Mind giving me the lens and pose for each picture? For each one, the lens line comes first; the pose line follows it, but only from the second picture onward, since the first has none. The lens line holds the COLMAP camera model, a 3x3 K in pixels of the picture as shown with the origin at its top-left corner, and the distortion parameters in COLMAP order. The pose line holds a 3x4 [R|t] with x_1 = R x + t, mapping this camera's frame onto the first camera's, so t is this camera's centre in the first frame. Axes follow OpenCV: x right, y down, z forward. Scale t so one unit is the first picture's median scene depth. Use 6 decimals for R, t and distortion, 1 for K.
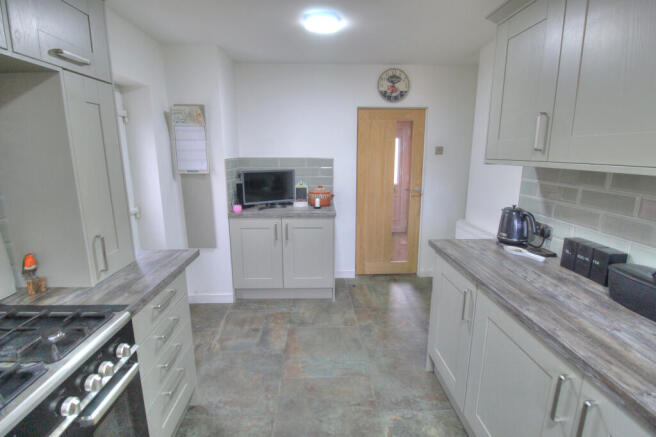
lens RADIAL K [[310.7, 0, 328.4], [0, 310.7, 215.1], [0, 0, 1]] dist [-0.001141, -0.000055]
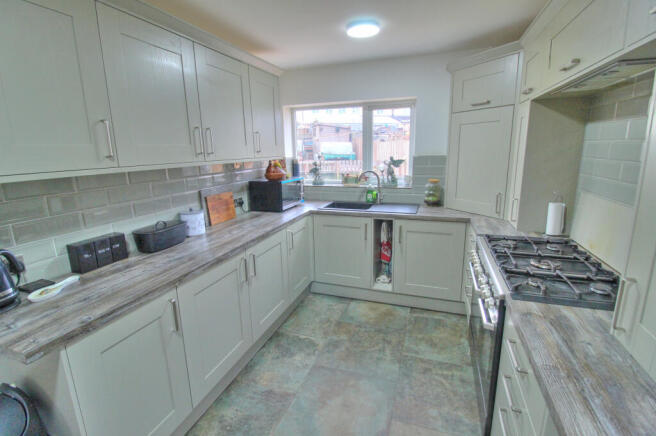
lens RADIAL K [[310.7, 0, 328.6], [0, 310.7, 217.1], [0, 0, 1]] dist [-0.001141, -0.000055]
pose [[-0.929484, -0.059229, 0.364077, -0.381175], [0.097512, 0.912455, 0.397387, -0.369830], [-0.355741, 0.404867, -0.842337, 1.717967]]
